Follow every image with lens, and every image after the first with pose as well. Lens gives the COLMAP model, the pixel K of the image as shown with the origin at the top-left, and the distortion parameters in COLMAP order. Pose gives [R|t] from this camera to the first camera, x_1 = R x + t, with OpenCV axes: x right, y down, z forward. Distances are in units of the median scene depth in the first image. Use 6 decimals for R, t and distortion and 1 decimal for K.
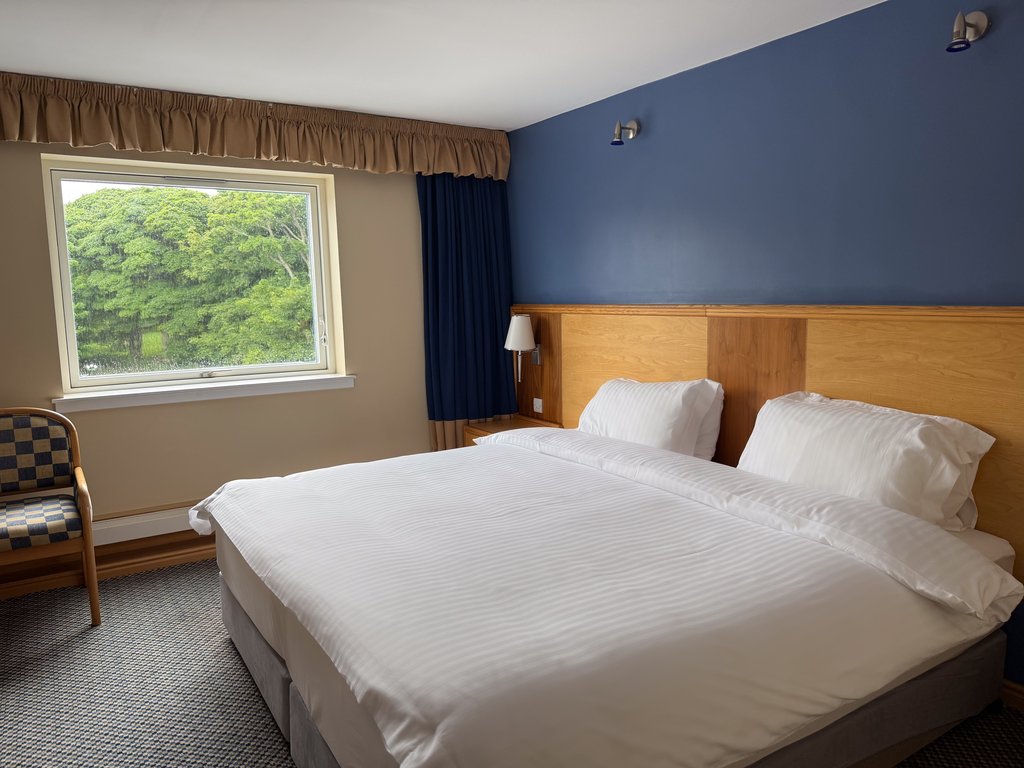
lens RADIAL K [[727.0, 0, 512.4], [0, 727.0, 383.8], [0, 0, 1]] dist [0.003886, 0.000761]
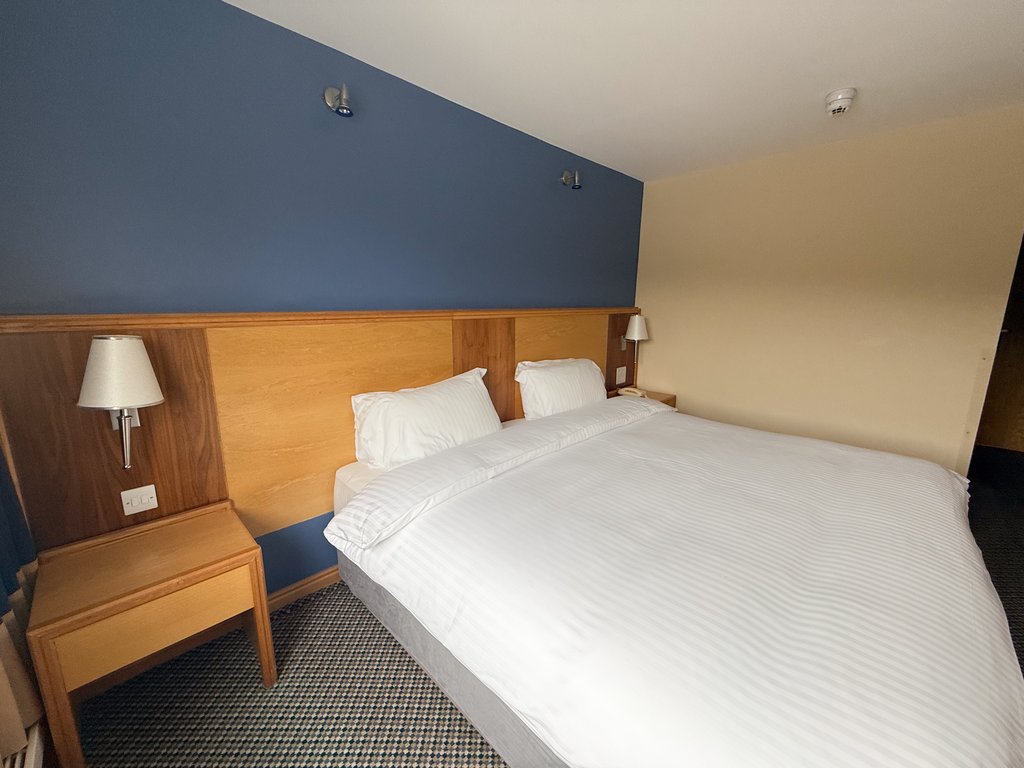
lens RADIAL K [[401.2, 0, 511.9], [0, 401.2, 380.4], [0, 0, 1]] dist [-0.000109, 0.000004]
pose [[-0.221355, -0.169223, 0.960399, -0.416999], [0.121047, 0.972445, 0.199245, -0.116148], [-0.967652, 0.160357, -0.194771, 1.058553]]
